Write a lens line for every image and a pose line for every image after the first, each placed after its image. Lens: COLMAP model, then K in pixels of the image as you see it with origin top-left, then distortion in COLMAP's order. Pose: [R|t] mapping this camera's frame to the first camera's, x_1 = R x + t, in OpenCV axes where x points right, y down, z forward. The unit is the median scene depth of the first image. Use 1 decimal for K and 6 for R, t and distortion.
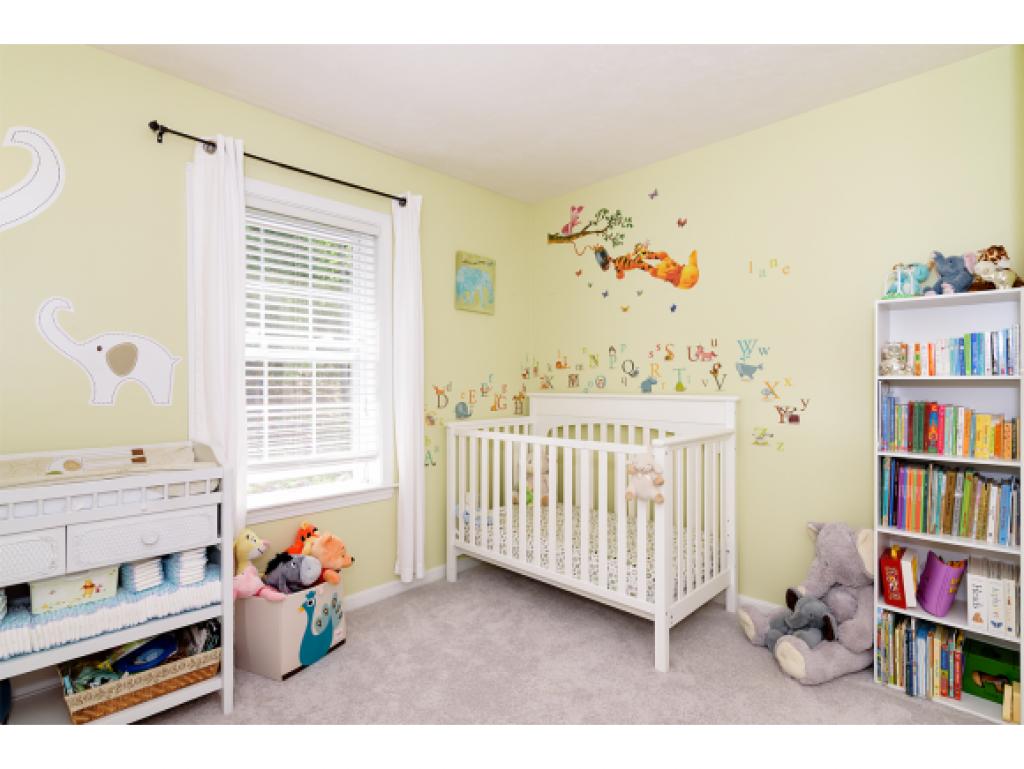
lens RADIAL K [[520.6, 0, 510.3], [0, 520.6, 382.2], [0, 0, 1]] dist [-0.001666, -0.001677]
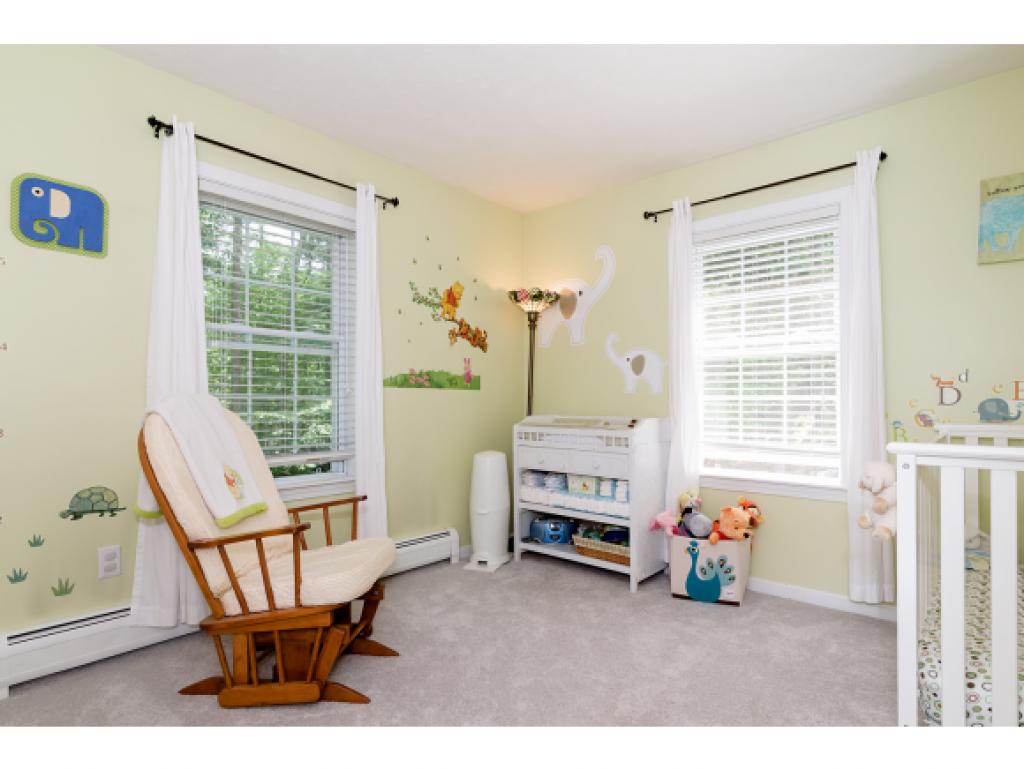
lens RADIAL K [[554.4, 0, 510.3], [0, 554.4, 390.8], [0, 0, 1]] dist [0.001254, 0.000915]
pose [[0.029176, -0.008432, -0.999539, 0.886310], [0.005918, 0.999948, -0.008263, 0.044206], [0.999557, -0.005675, 0.029225, 0.485758]]
